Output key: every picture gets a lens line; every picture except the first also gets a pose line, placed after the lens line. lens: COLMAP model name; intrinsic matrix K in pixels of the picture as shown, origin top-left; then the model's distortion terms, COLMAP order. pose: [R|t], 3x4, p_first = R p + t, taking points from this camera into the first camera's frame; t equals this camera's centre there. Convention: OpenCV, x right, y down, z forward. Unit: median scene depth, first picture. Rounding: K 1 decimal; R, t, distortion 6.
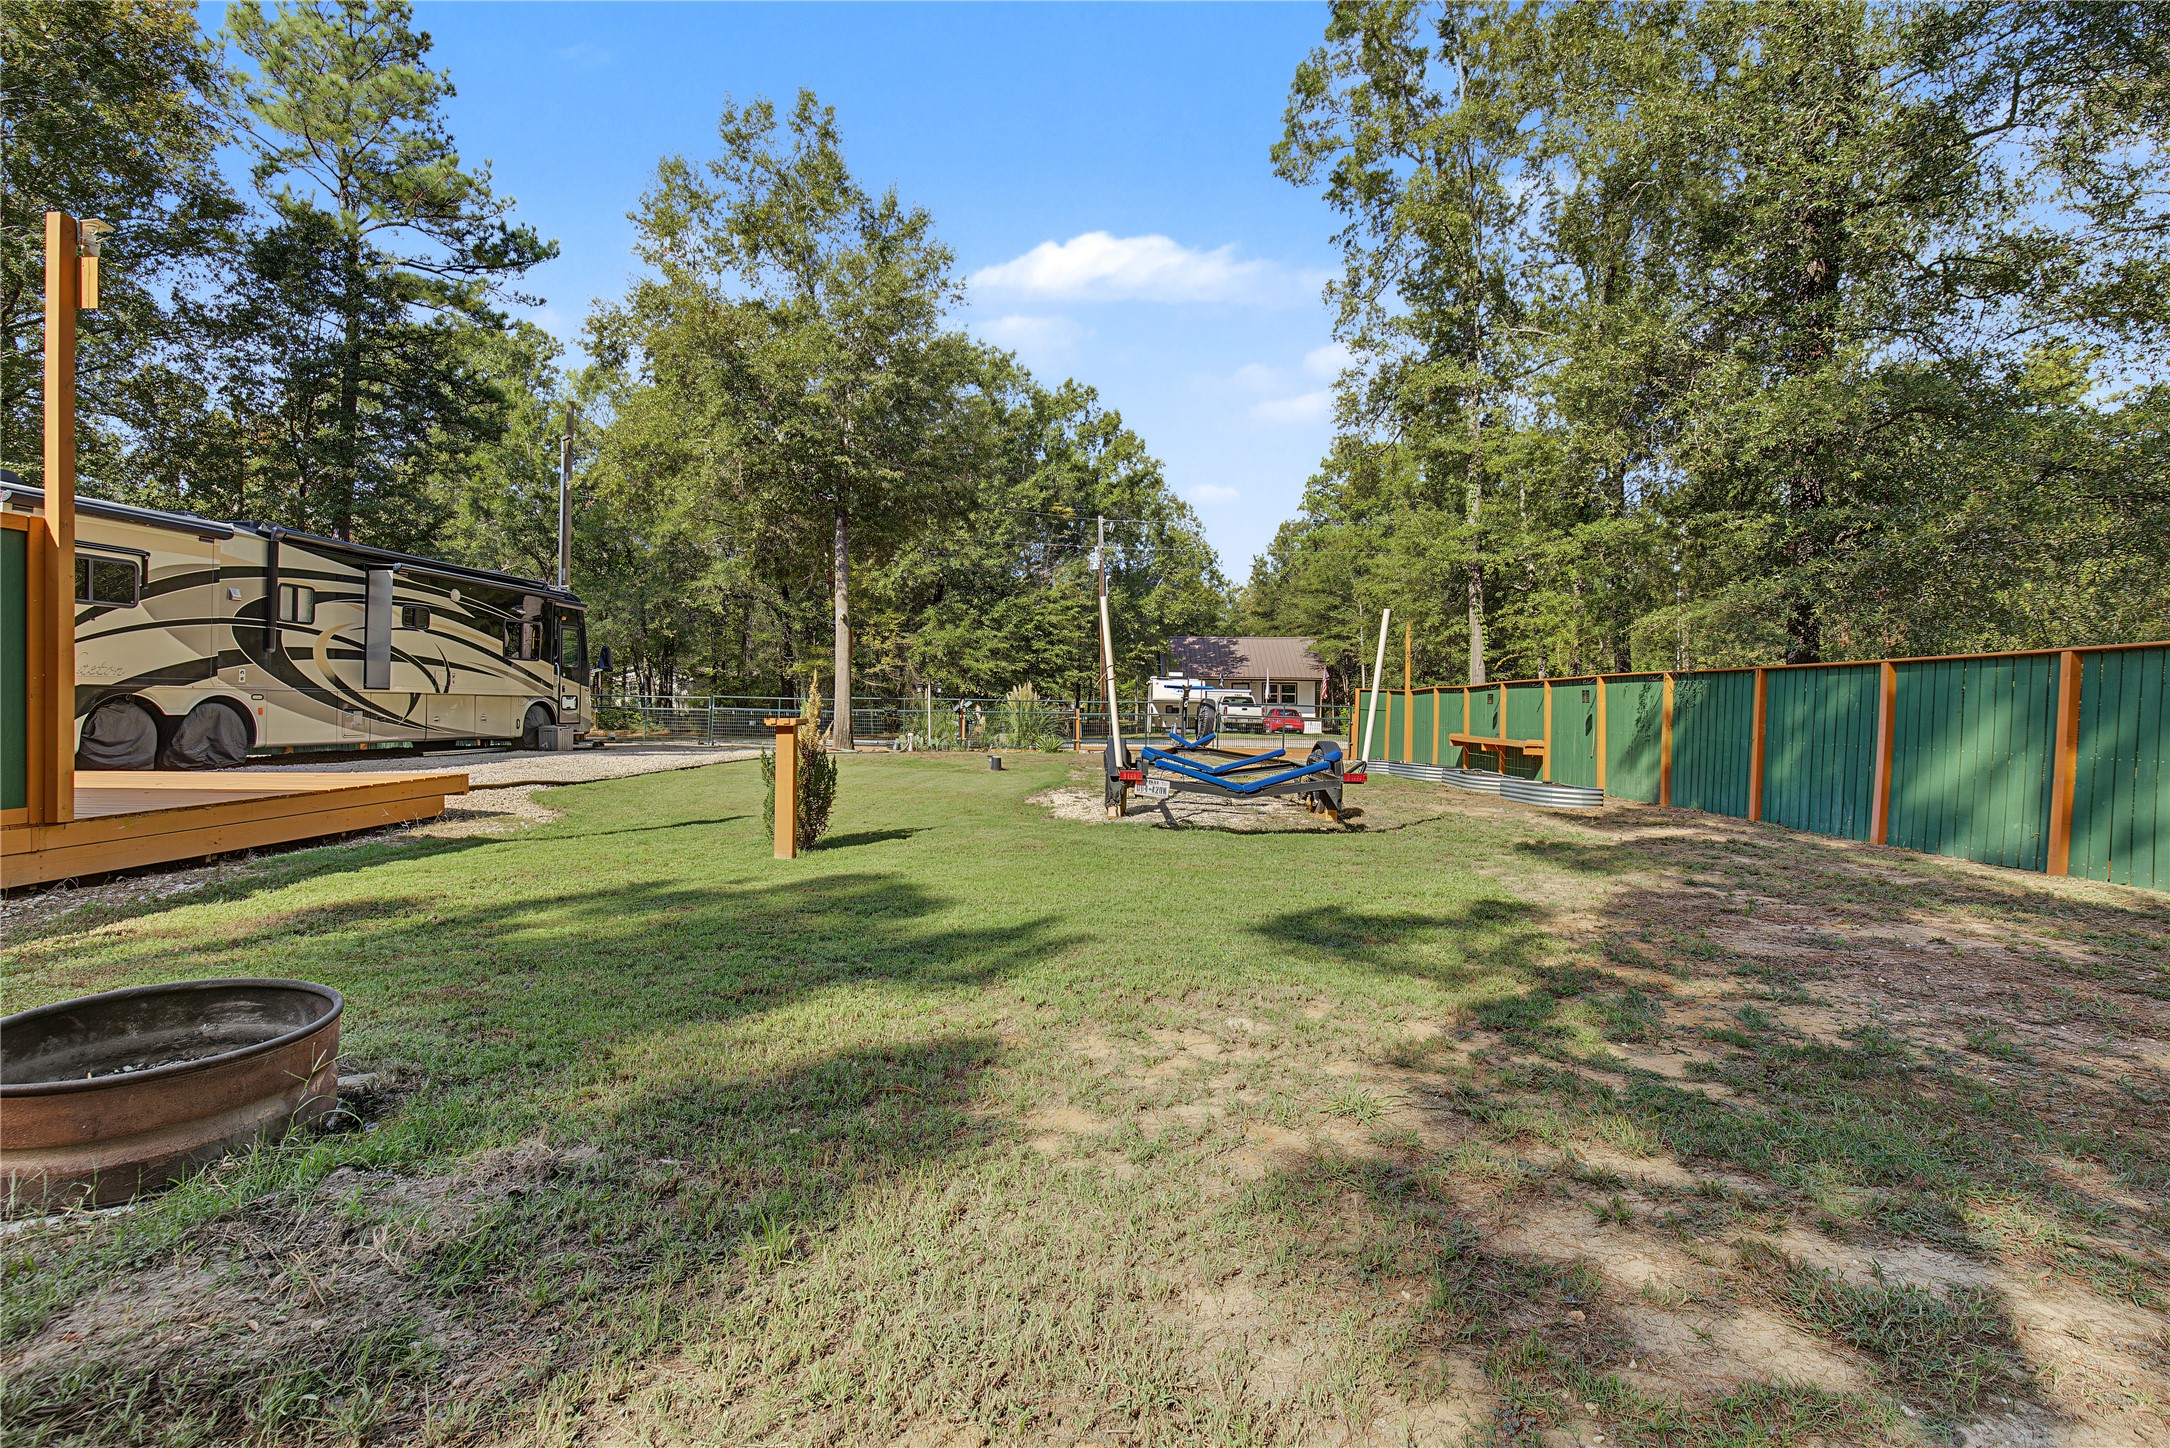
lens RADIAL K [[996.0, 0, 1094.4], [0, 996.0, 728.8], [0, 0, 1]] dist [-0.001137, -0.000459]
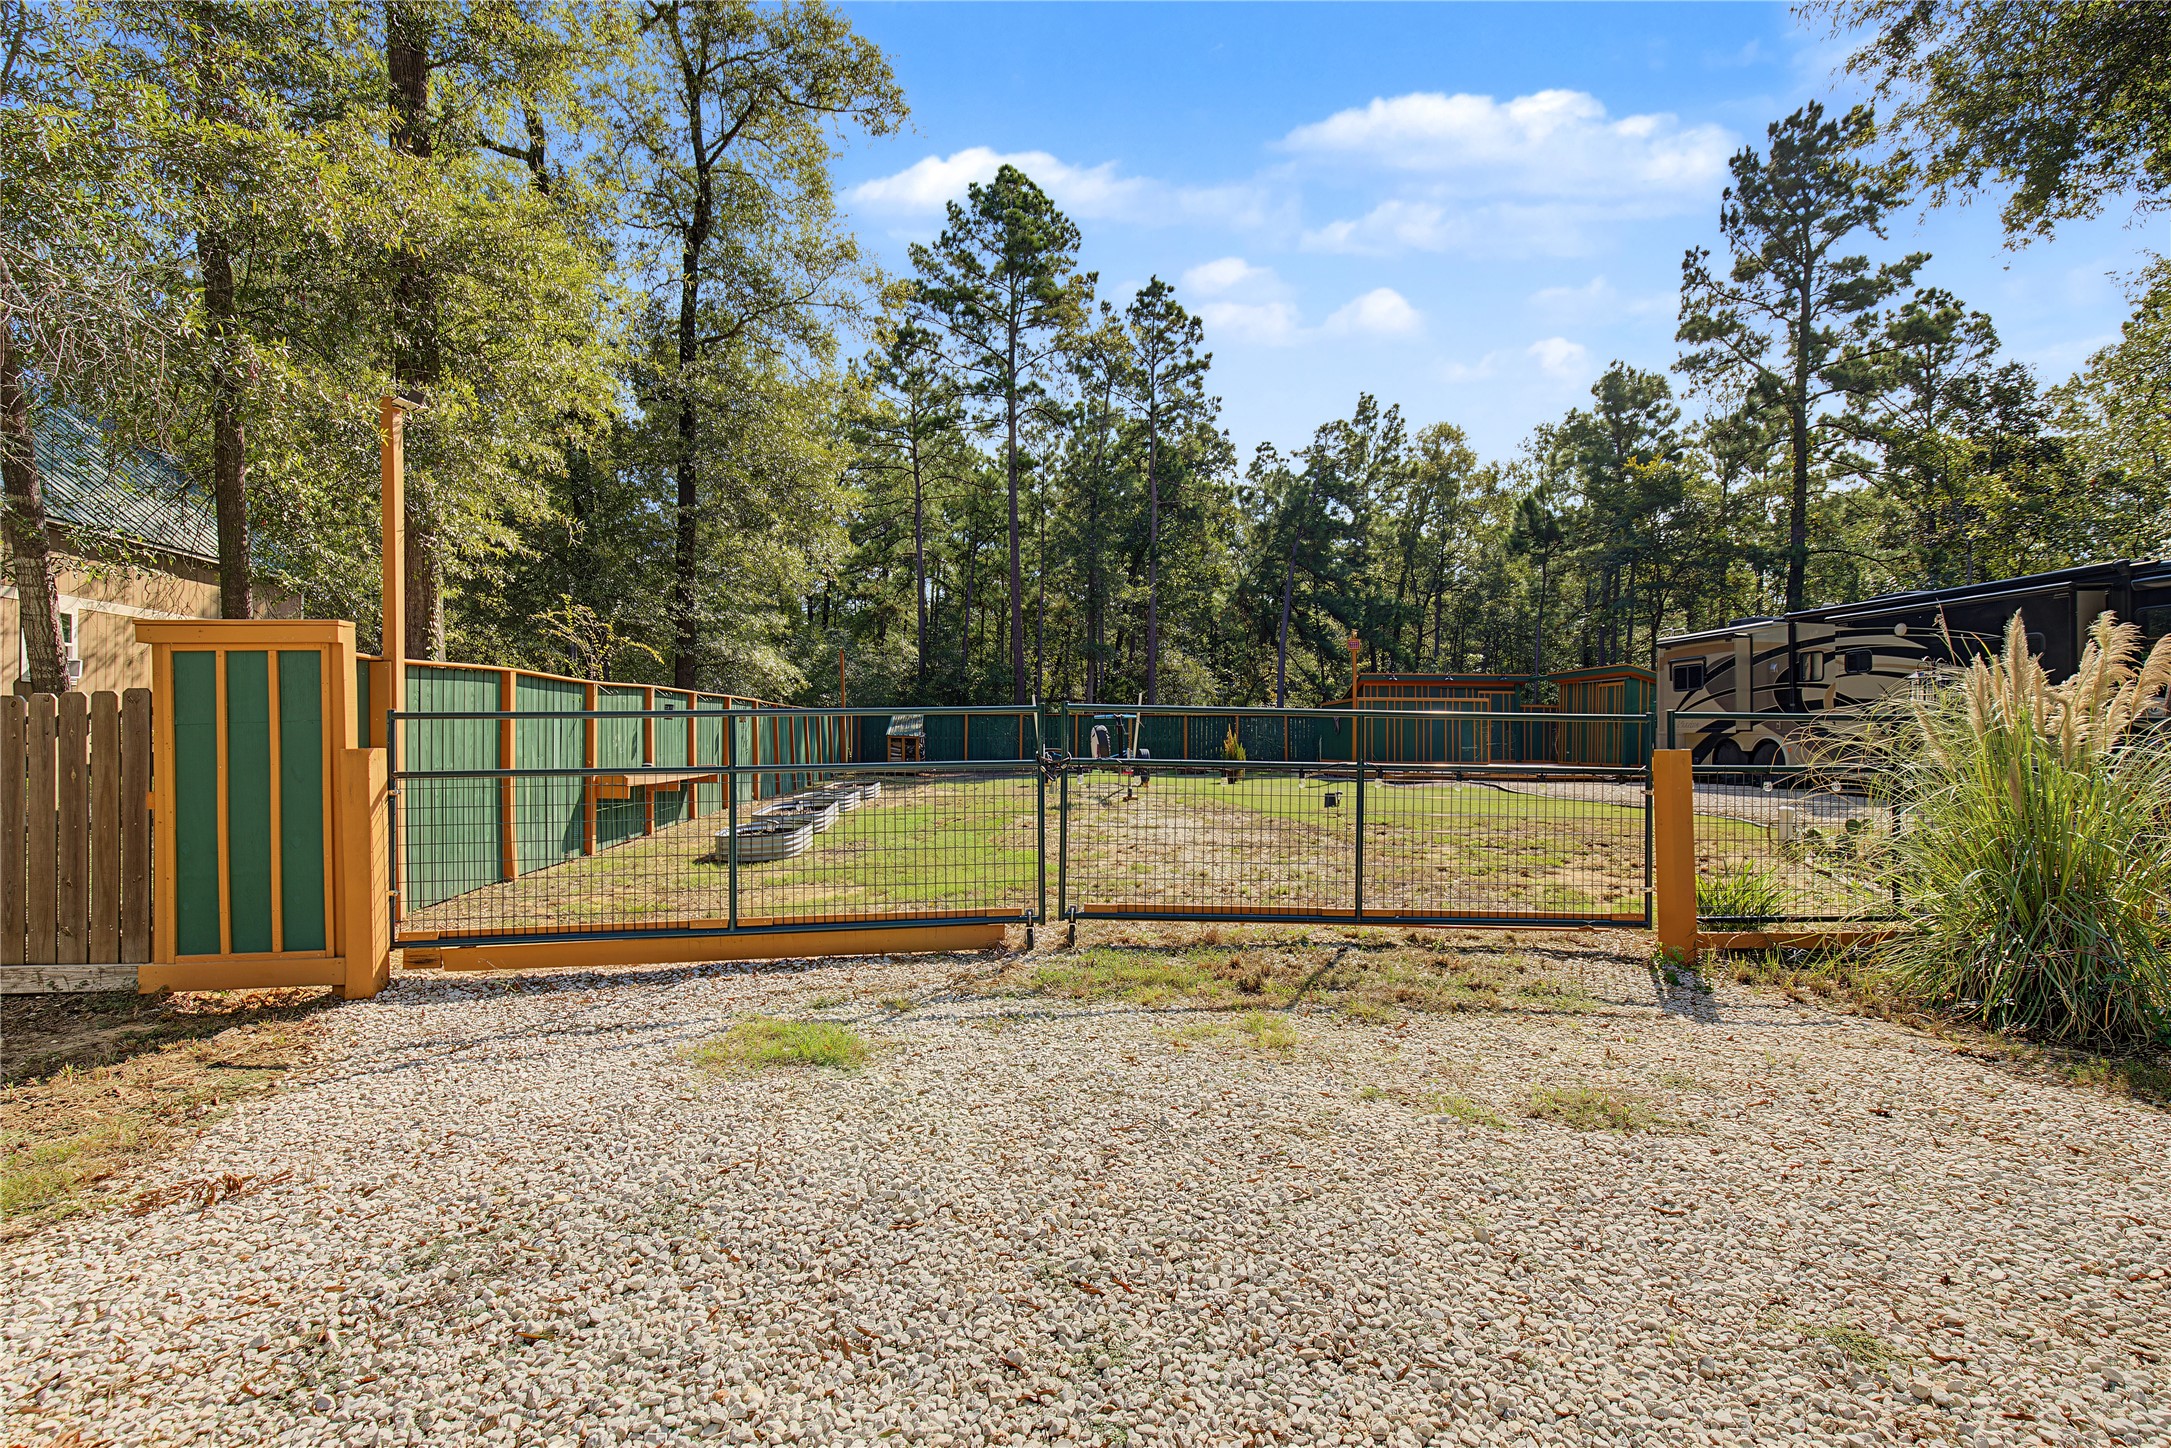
lens RADIAL K [[976.0, 0, 1092.4], [0, 976.0, 739.6], [0, 0, 1]] dist [-0.000560, -0.000494]
pose [[-0.994689, -0.015768, -0.101708, 0.236241], [-0.018788, 0.999408, 0.028806, -0.048225], [0.101193, 0.030564, -0.994397, 2.074945]]
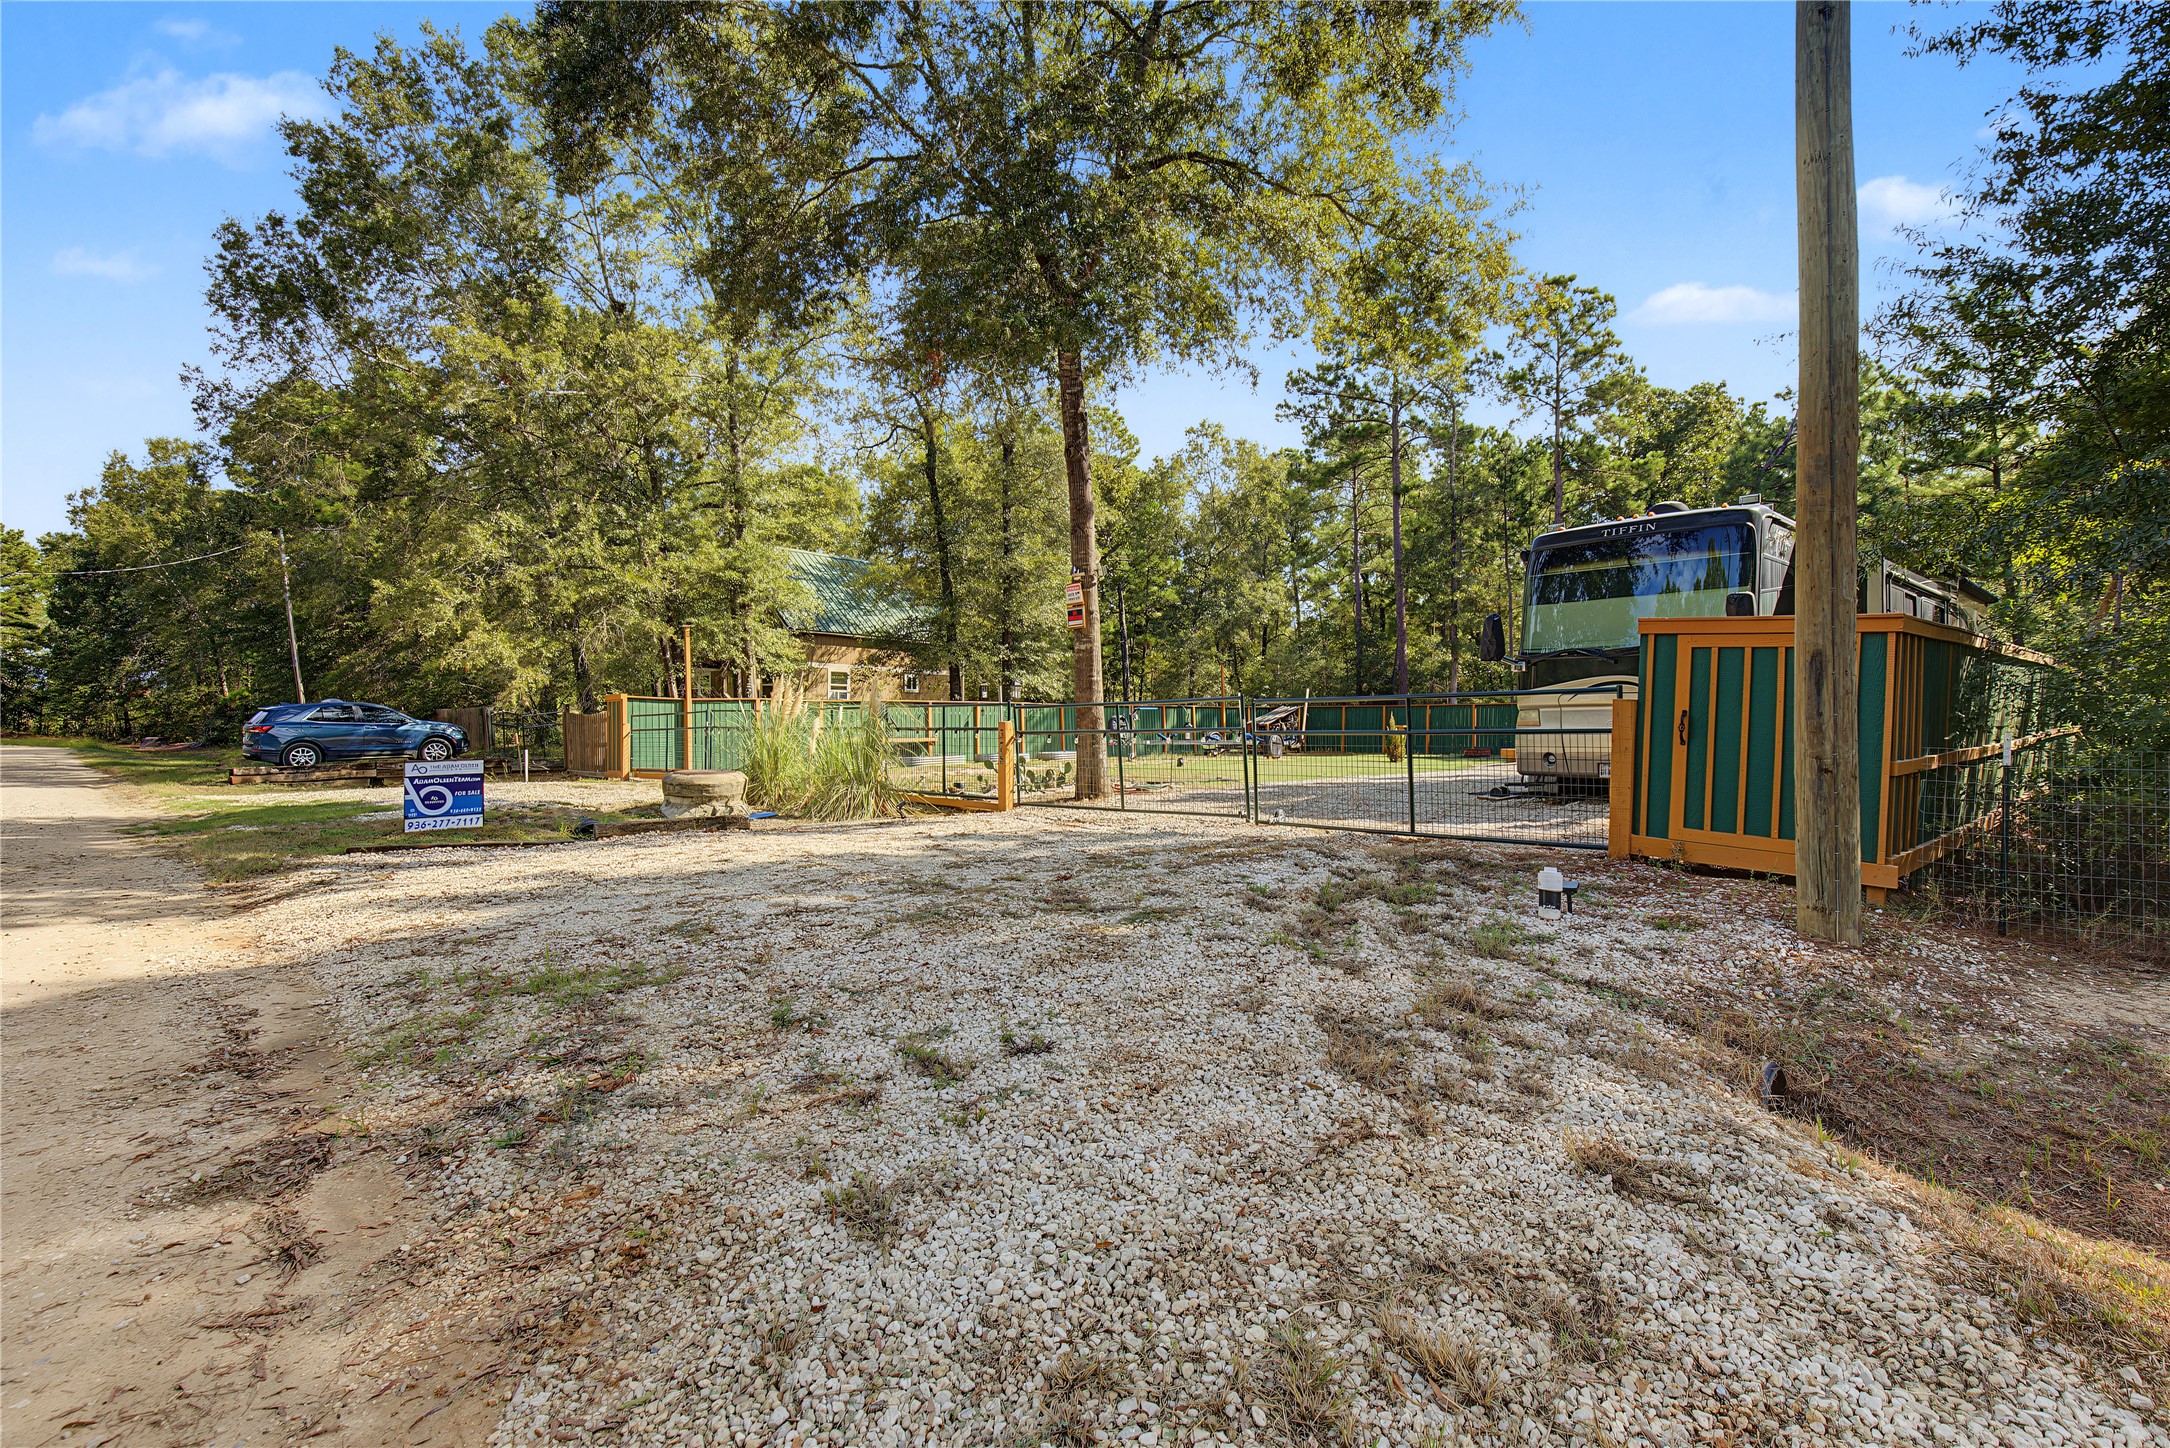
lens RADIAL K [[996.0, 0, 1094.4], [0, 996.0, 728.8], [0, 0, 1]] dist [-0.001137, -0.000459]
pose [[-0.709286, -0.012496, 0.704811, -1.110345], [0.011196, 0.999517, 0.028988, -0.062424], [-0.704832, 0.028451, -0.708803, 2.285593]]
